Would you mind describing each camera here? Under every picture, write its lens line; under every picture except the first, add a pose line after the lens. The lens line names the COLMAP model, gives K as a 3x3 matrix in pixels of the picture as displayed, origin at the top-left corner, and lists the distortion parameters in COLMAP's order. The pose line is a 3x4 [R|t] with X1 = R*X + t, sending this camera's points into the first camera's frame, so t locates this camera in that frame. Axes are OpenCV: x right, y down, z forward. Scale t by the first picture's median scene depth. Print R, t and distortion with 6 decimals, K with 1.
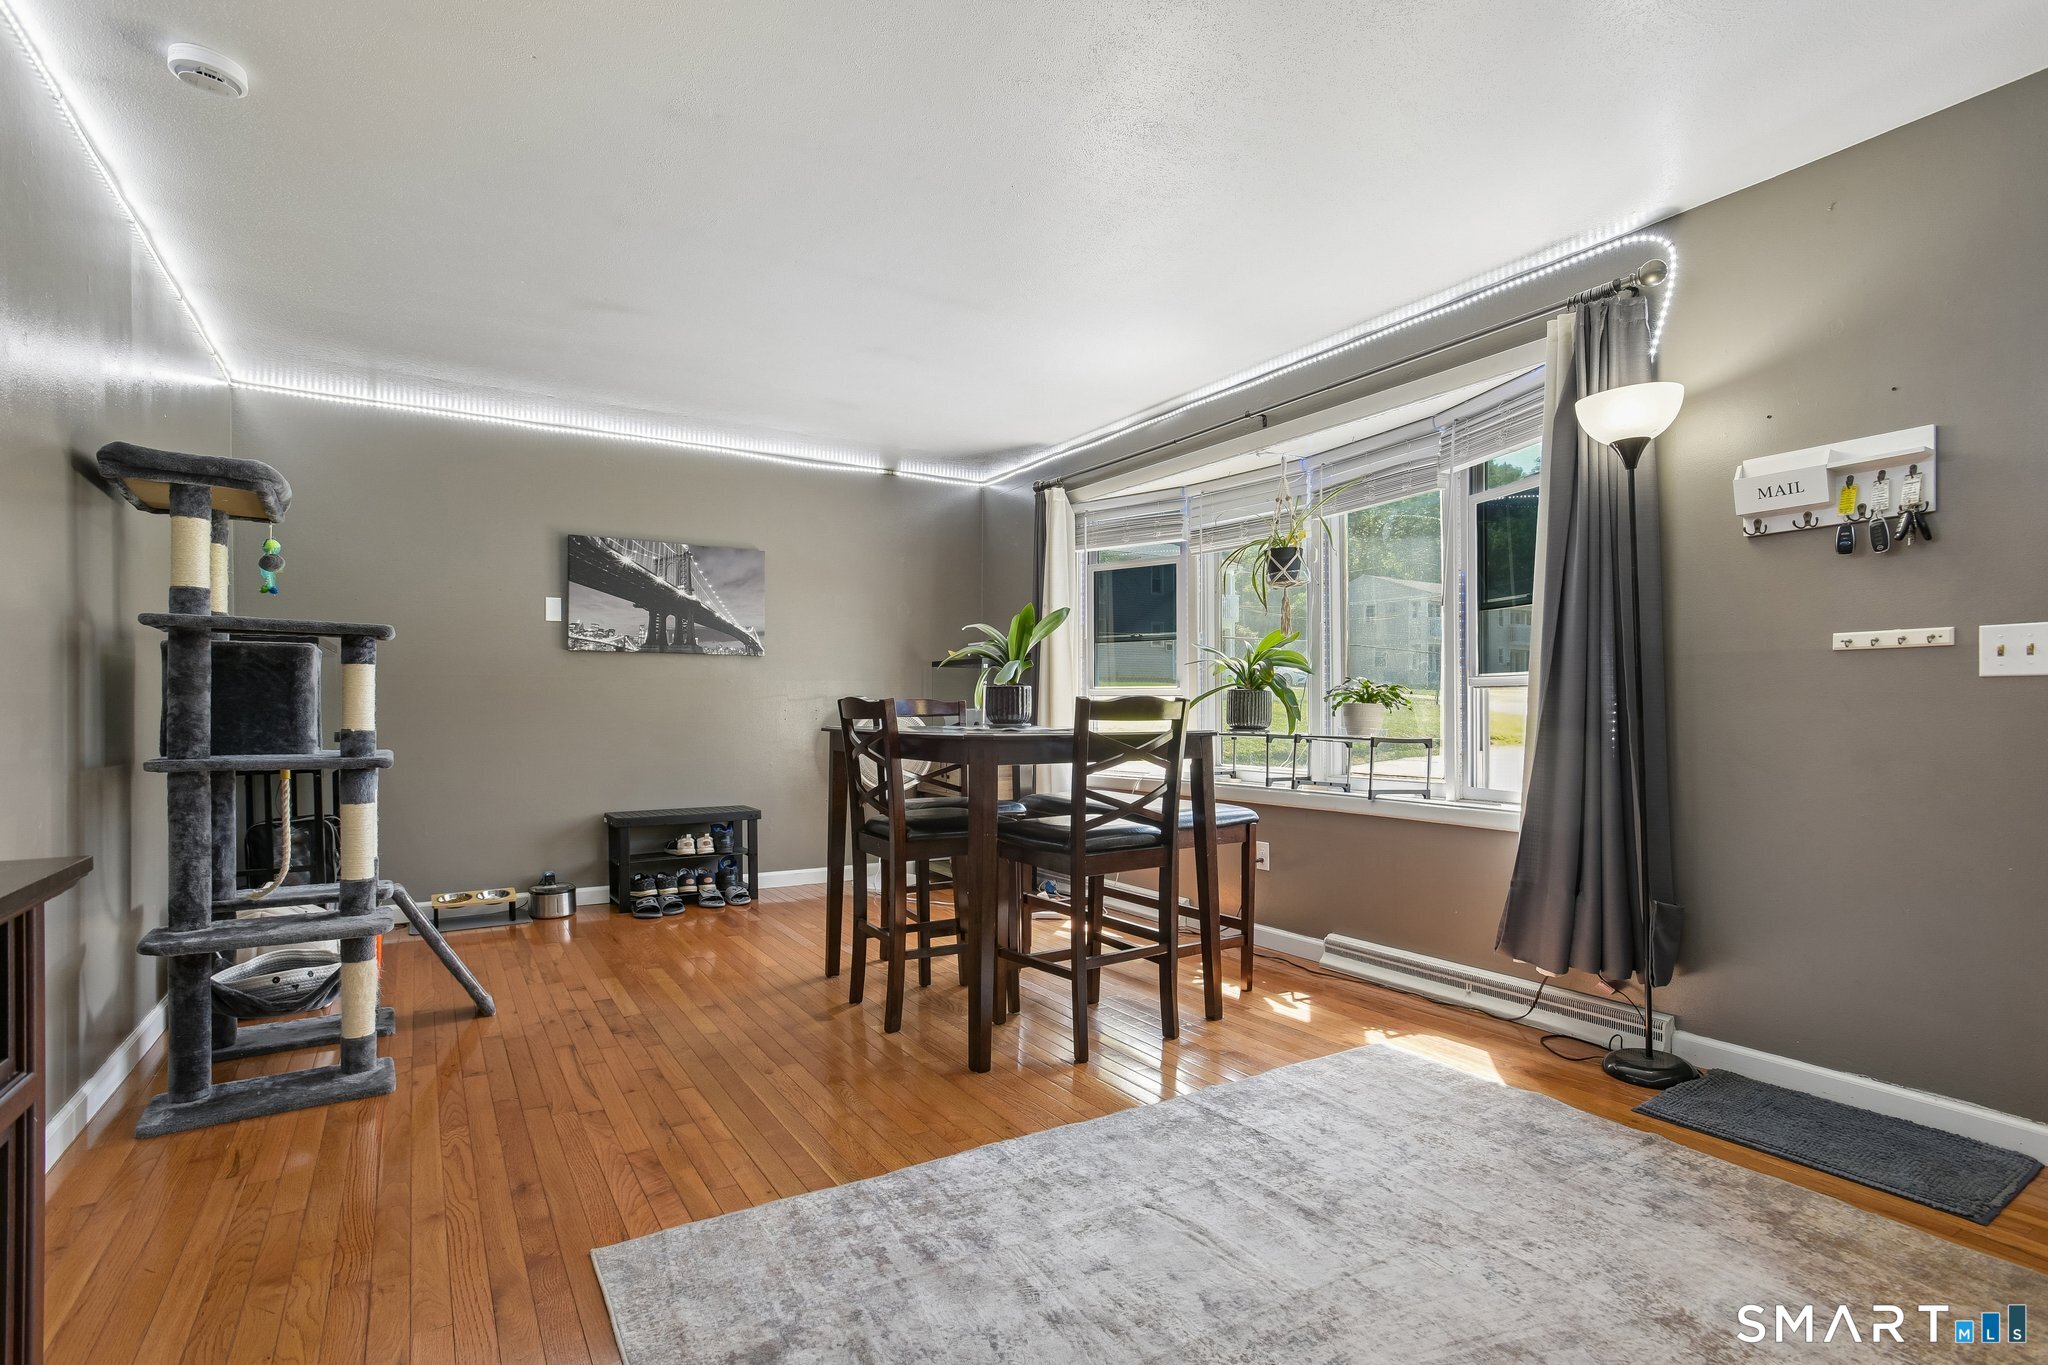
lens RADIAL K [[990.4, 0, 1028.0], [0, 990.4, 706.3], [0, 0, 1]] dist [-0.052650, 0.032909]
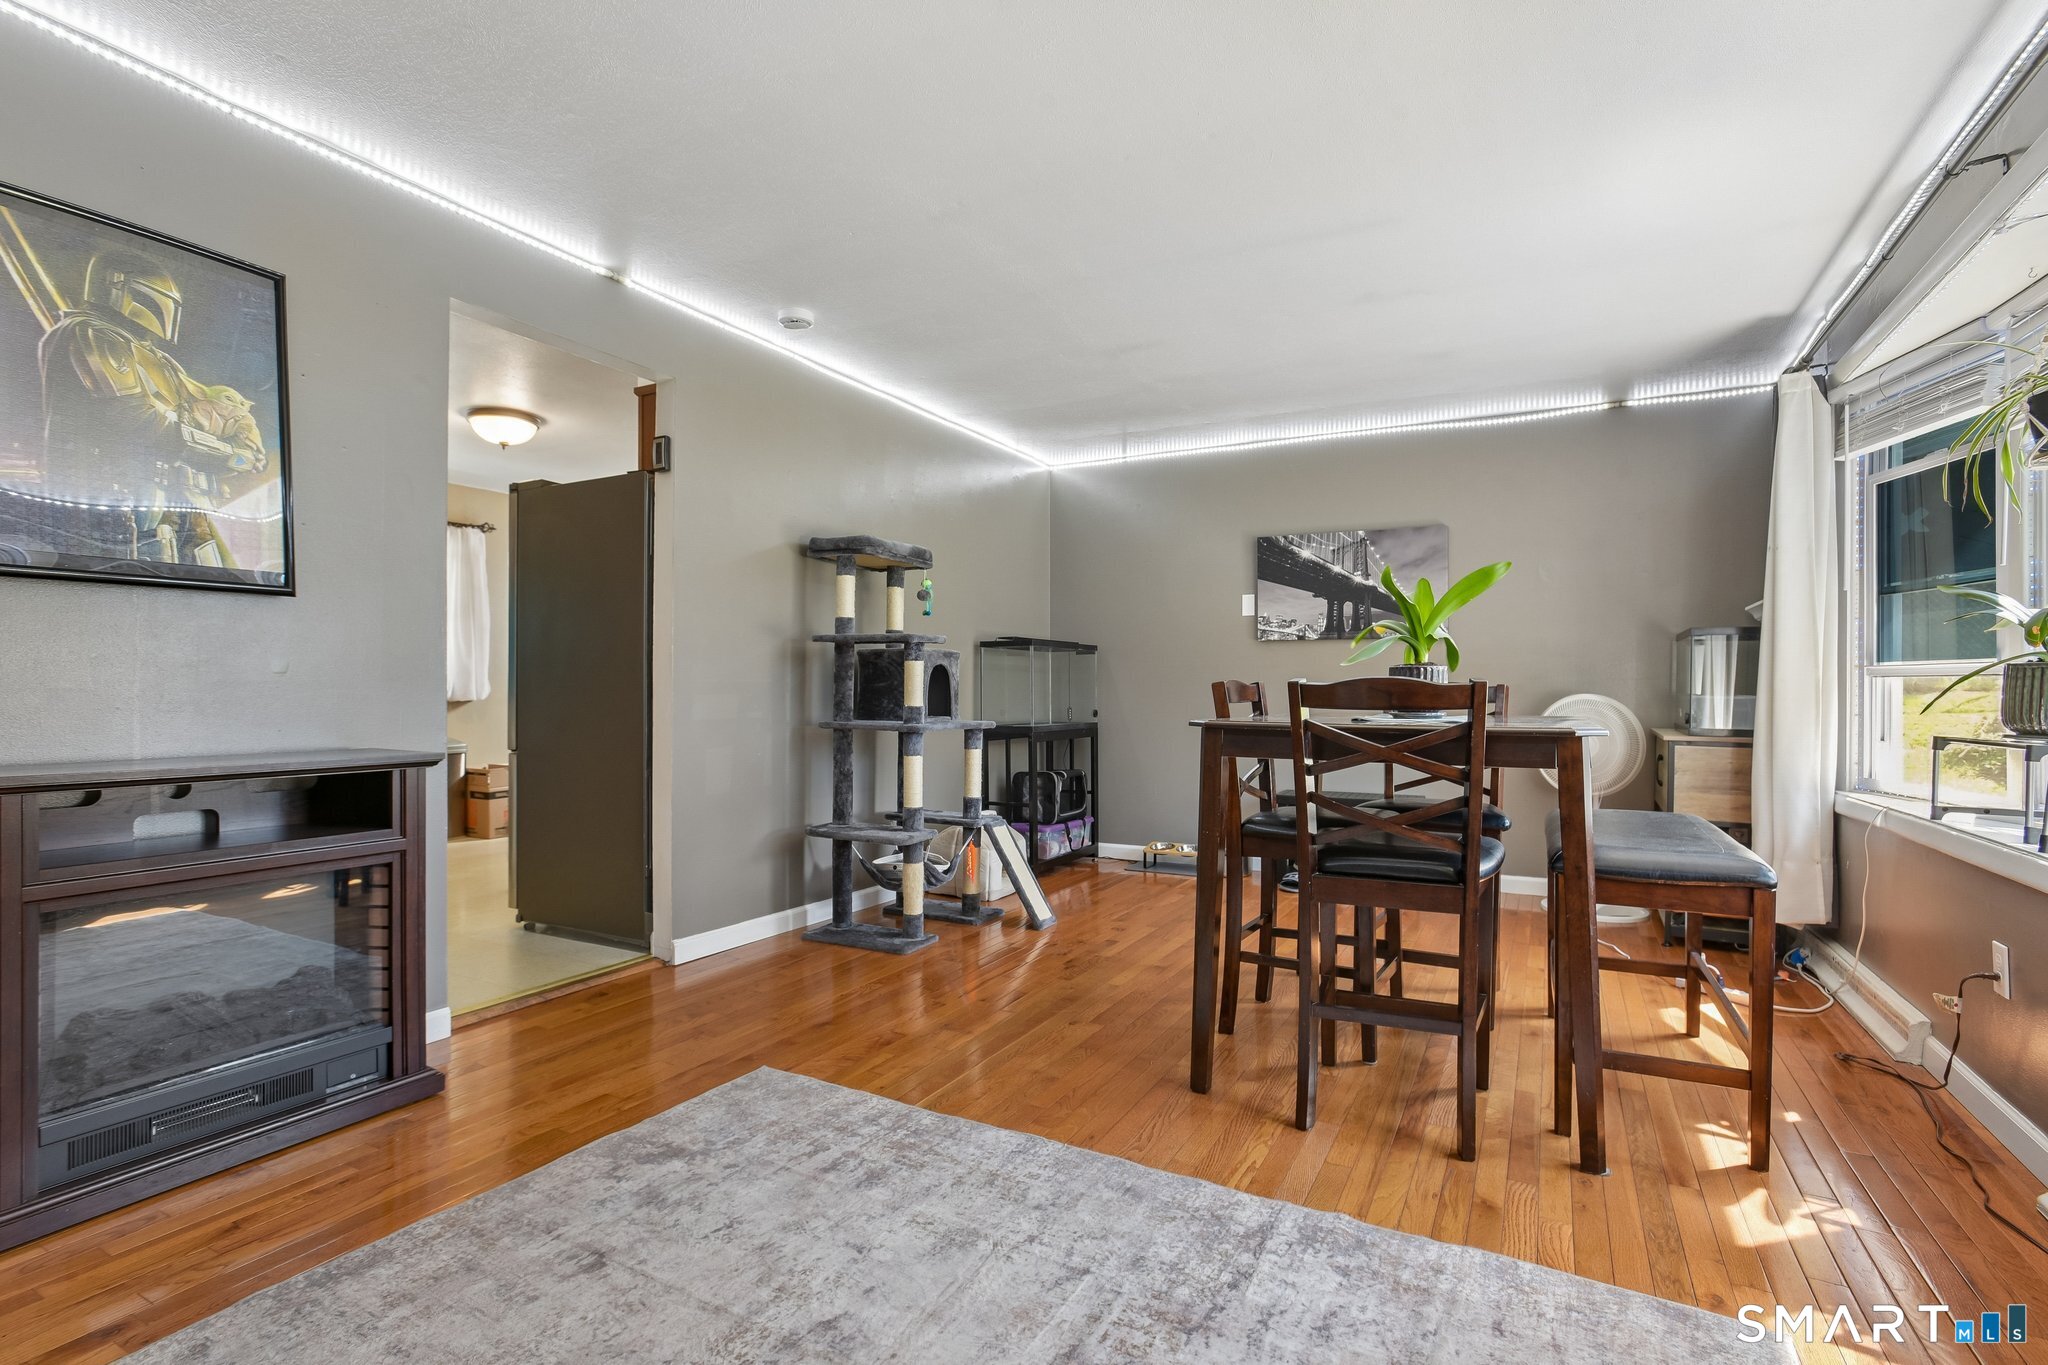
lens RADIAL K [[959.6, 0, 1024.0], [0, 959.6, 682.5], [0, 0, 1]] dist [-0.053527, 0.028855]
pose [[0.490686, -0.004660, -0.871324, 0.617059], [-0.003737, 0.999965, -0.007452, -0.000805], [0.871328, 0.006913, 0.490652, 0.407753]]
